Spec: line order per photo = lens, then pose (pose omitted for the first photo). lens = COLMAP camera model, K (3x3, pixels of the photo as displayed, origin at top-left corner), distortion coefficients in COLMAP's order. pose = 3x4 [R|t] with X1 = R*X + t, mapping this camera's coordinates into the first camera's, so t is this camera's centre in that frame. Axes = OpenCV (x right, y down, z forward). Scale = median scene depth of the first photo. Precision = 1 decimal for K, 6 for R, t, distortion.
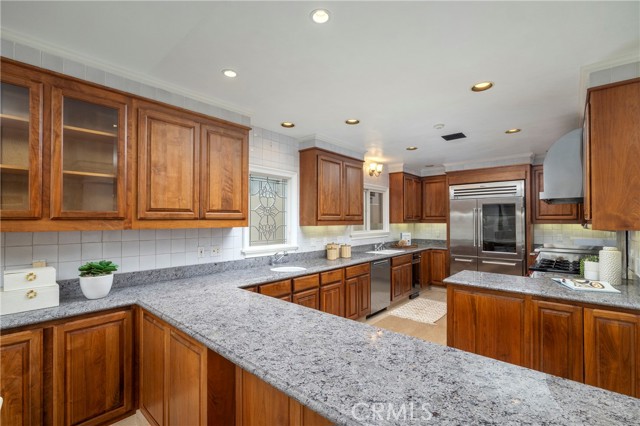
lens RADIAL K [[262.7, 0, 320.0], [0, 262.7, 213.0], [0, 0, 1]] dist [0.002738, 0.000167]
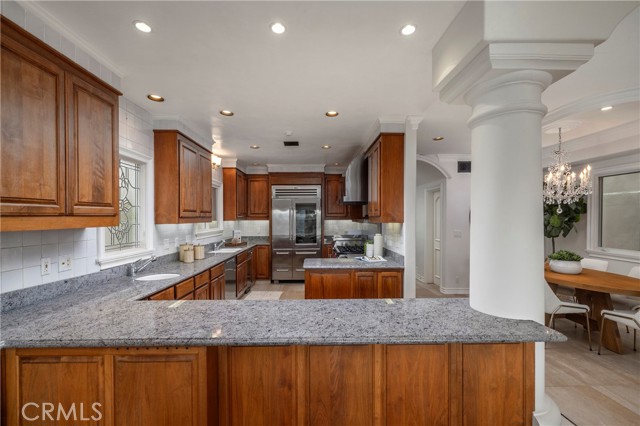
lens RADIAL K [[294.6, 0, 320.0], [0, 294.6, 213.0], [0, 0, 1]] dist [0.113830, -0.000090]
pose [[0.722994, 0.007052, 0.690818, -0.357130], [-0.013769, 0.999896, 0.004203, 0.003806], [-0.690717, -0.012550, 0.723016, -0.025808]]
